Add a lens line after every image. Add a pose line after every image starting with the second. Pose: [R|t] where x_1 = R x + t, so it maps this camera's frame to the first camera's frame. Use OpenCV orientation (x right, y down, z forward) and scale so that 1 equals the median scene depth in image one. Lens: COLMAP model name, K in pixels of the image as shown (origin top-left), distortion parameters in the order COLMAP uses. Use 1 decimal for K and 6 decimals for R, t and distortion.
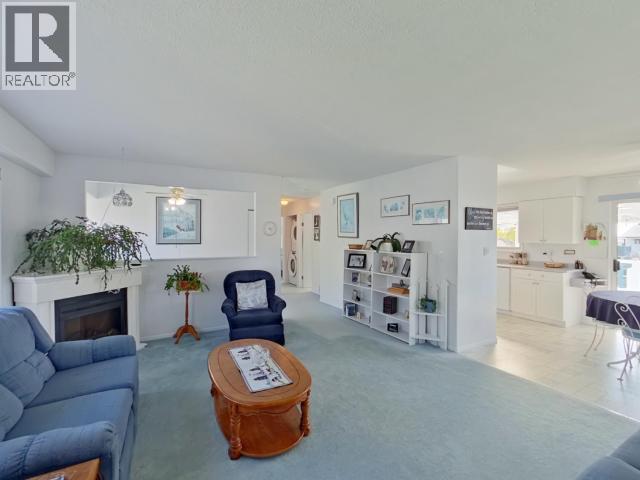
lens RADIAL K [[298.1, 0, 321.5], [0, 298.1, 239.1], [0, 0, 1]] dist [0.003852, 0.000195]
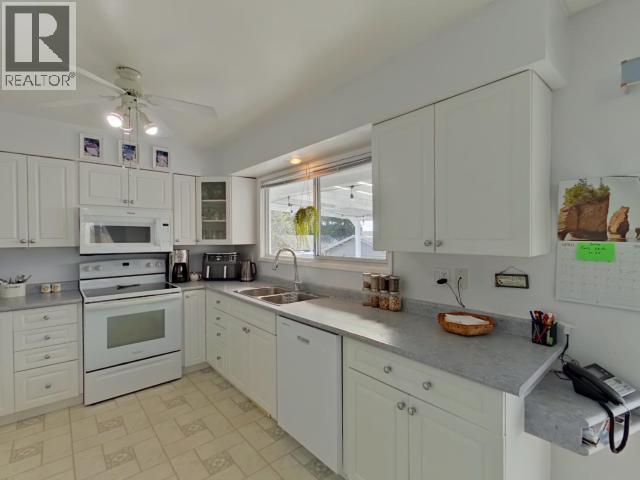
lens RADIAL K [[298.1, 0, 319.8], [0, 298.1, 240.0], [0, 0, 1]] dist [0.003852, 0.000195]
pose [[0.978741, -0.009216, 0.204893, 0.597529], [0.008772, 0.999957, 0.003079, -0.000324], [-0.204912, -0.001216, 0.978780, 0.768782]]
